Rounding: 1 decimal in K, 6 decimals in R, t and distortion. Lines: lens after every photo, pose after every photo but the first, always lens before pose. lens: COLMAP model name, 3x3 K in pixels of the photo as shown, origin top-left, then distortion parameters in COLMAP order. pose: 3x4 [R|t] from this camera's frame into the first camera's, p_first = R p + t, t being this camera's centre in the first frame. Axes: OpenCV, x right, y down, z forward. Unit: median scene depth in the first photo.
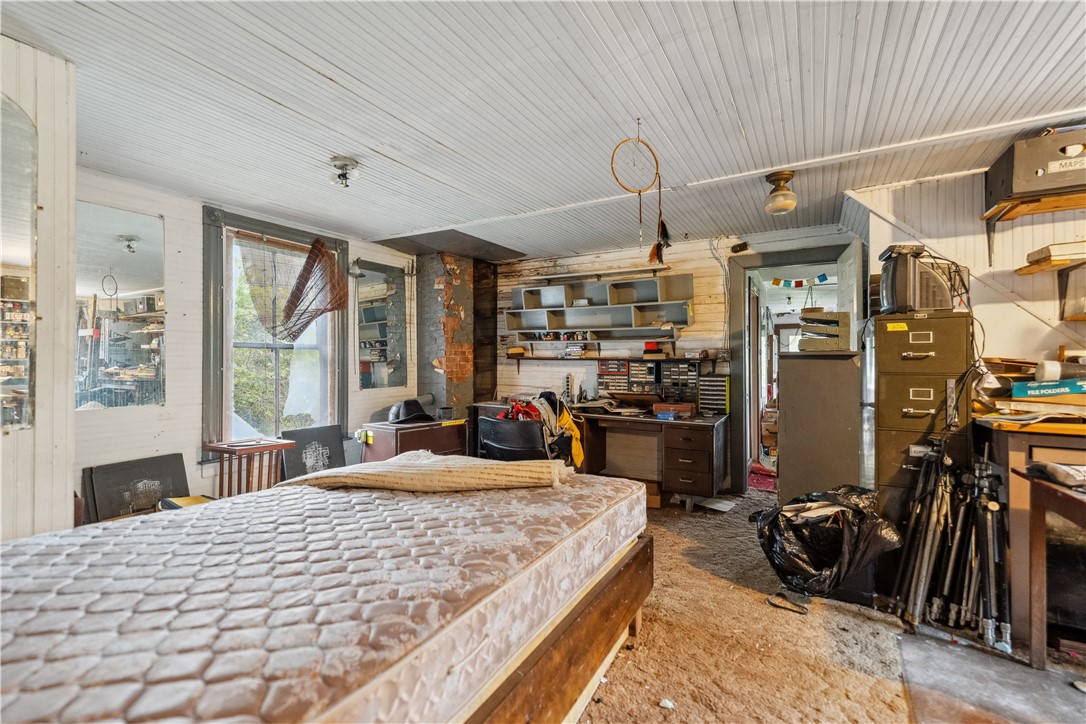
lens RADIAL K [[465.9, 0, 547.2], [0, 465.9, 361.2], [0, 0, 1]] dist [0.004201, 0.000167]
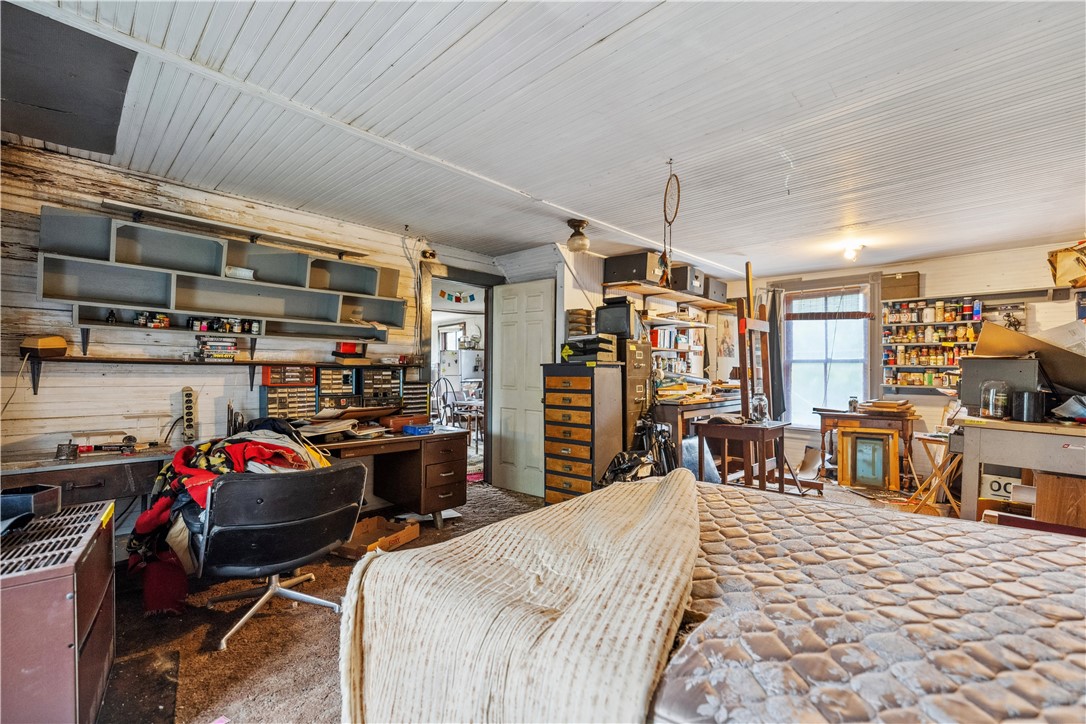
lens RADIAL K [[465.9, 0, 545.6], [0, 465.9, 362.2], [0, 0, 1]] dist [0.004201, 0.000167]
pose [[0.241477, 0.014050, 0.970305, -0.464535], [-0.005439, 0.999899, -0.013125, -0.000163], [-0.970391, -0.002108, 0.241529, 0.482131]]
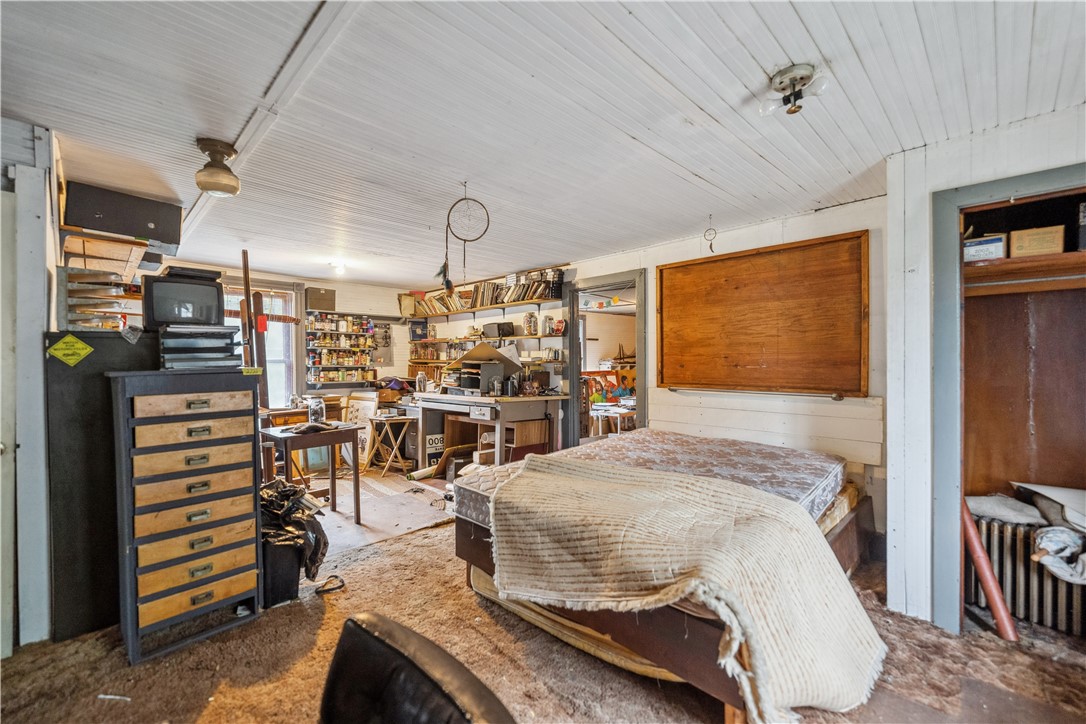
lens RADIAL K [[465.9, 0, 533.6], [0, 465.9, 364.3], [0, 0, 1]] dist [0.004201, 0.000167]
pose [[-0.967202, 0.004022, 0.253977, -0.128622], [0.005555, 0.999970, 0.005321, -0.017403], [-0.253948, 0.006558, -0.967196, 1.037117]]
